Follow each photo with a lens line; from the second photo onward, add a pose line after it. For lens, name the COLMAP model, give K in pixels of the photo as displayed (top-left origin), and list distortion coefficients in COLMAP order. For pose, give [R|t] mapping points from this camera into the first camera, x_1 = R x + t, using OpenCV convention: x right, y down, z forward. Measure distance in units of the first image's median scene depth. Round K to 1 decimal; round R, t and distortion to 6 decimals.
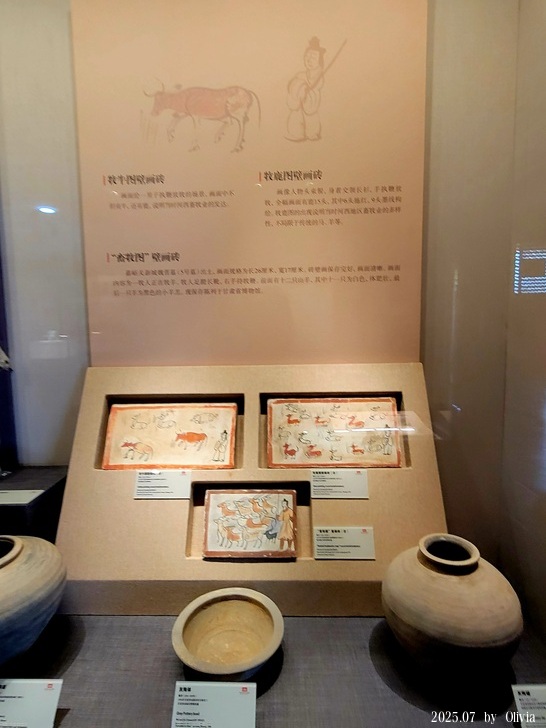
lens RADIAL K [[311.7, 0, 276.6], [0, 311.7, 364.7], [0, 0, 1]] dist [-0.000107, 0.000392]
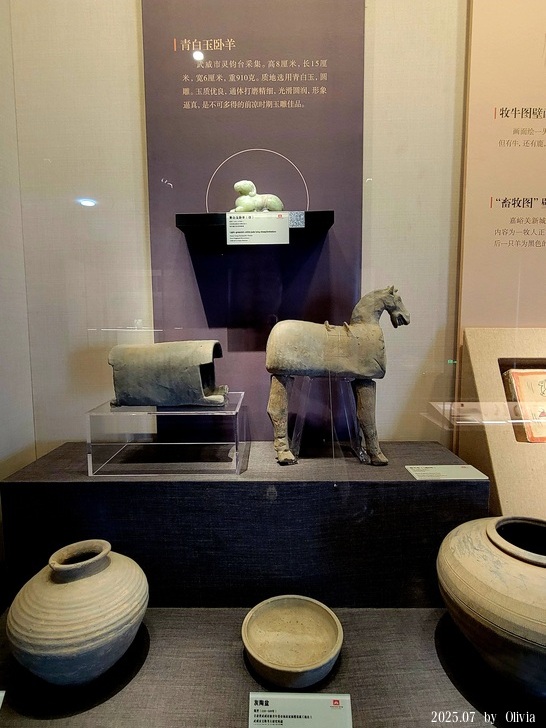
lens RADIAL K [[311.7, 0, 272.0], [0, 311.7, 367.0], [0, 0, 1]] dist [-0.000107, 0.000392]
pose [[0.999470, 0.009508, 0.031126, -1.174306], [-0.009065, 0.999856, -0.014343, 0.135394], [-0.031258, 0.014053, 0.999413, 0.153666]]
